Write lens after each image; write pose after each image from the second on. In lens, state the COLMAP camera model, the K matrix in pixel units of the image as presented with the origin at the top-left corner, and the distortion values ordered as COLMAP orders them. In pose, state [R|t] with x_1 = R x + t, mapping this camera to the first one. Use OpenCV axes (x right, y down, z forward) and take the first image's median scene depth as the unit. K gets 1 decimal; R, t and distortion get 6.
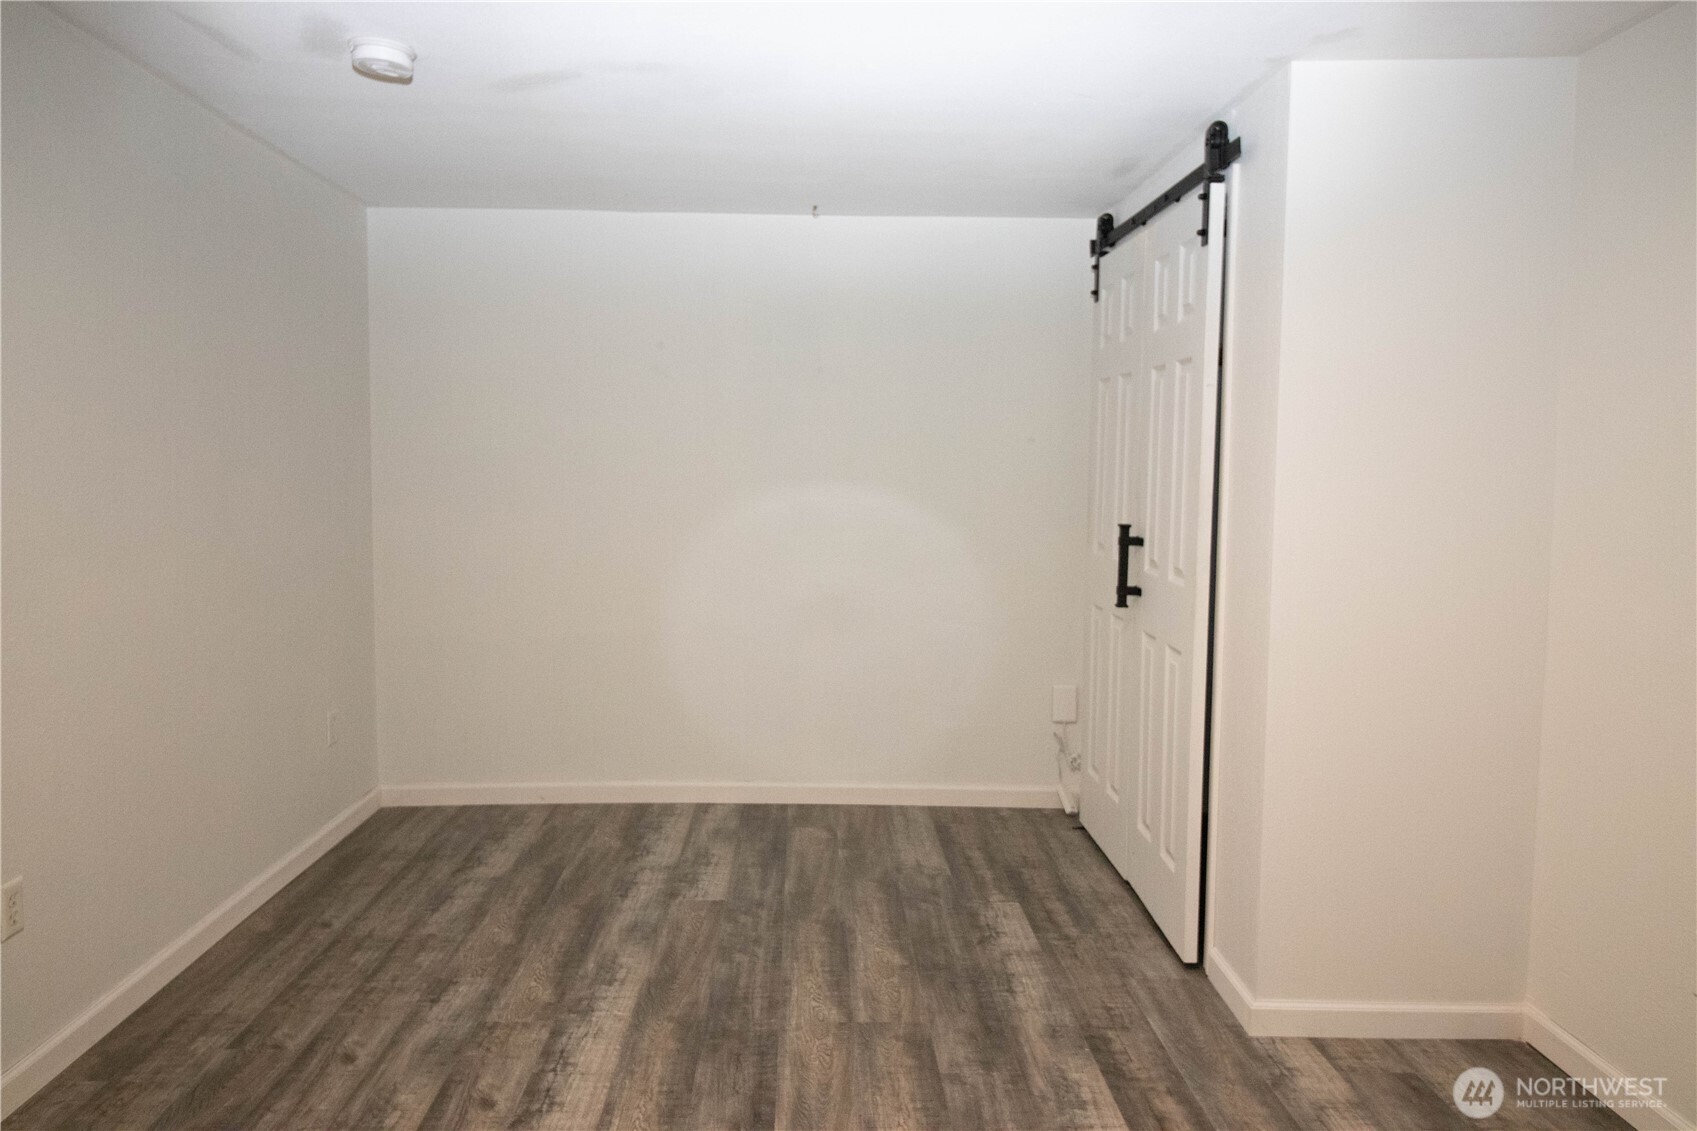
lens RADIAL K [[1178.1, 0, 847.6], [0, 1178.1, 561.1], [0, 0, 1]] dist [0.011700, -0.009443]
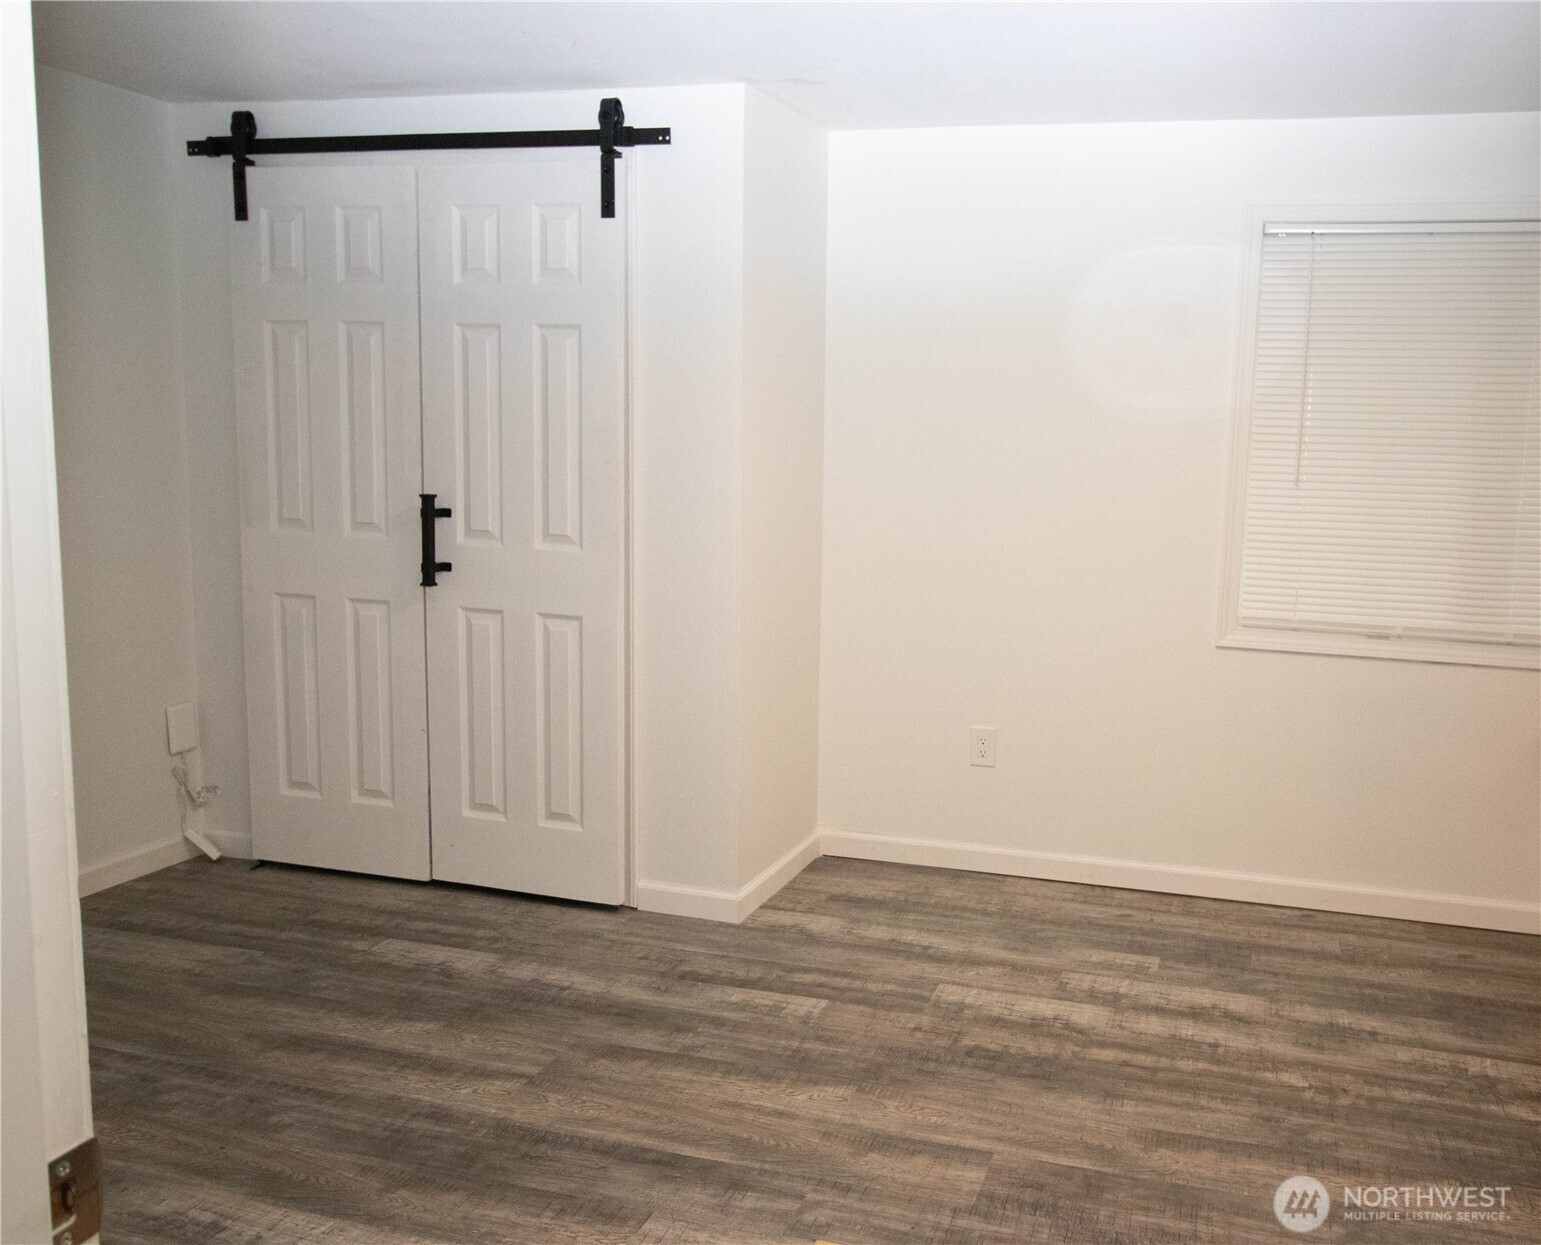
lens RADIAL K [[1460.9, 0, 772.3], [0, 1460.9, 626.4], [0, 0, 1]] dist [-0.007007, 0.000000]
pose [[0.277941, -0.132835, 0.951369, -0.875231], [0.058305, 0.990900, 0.121321, -0.058268], [-0.958827, 0.021749, 0.283157, 0.482338]]
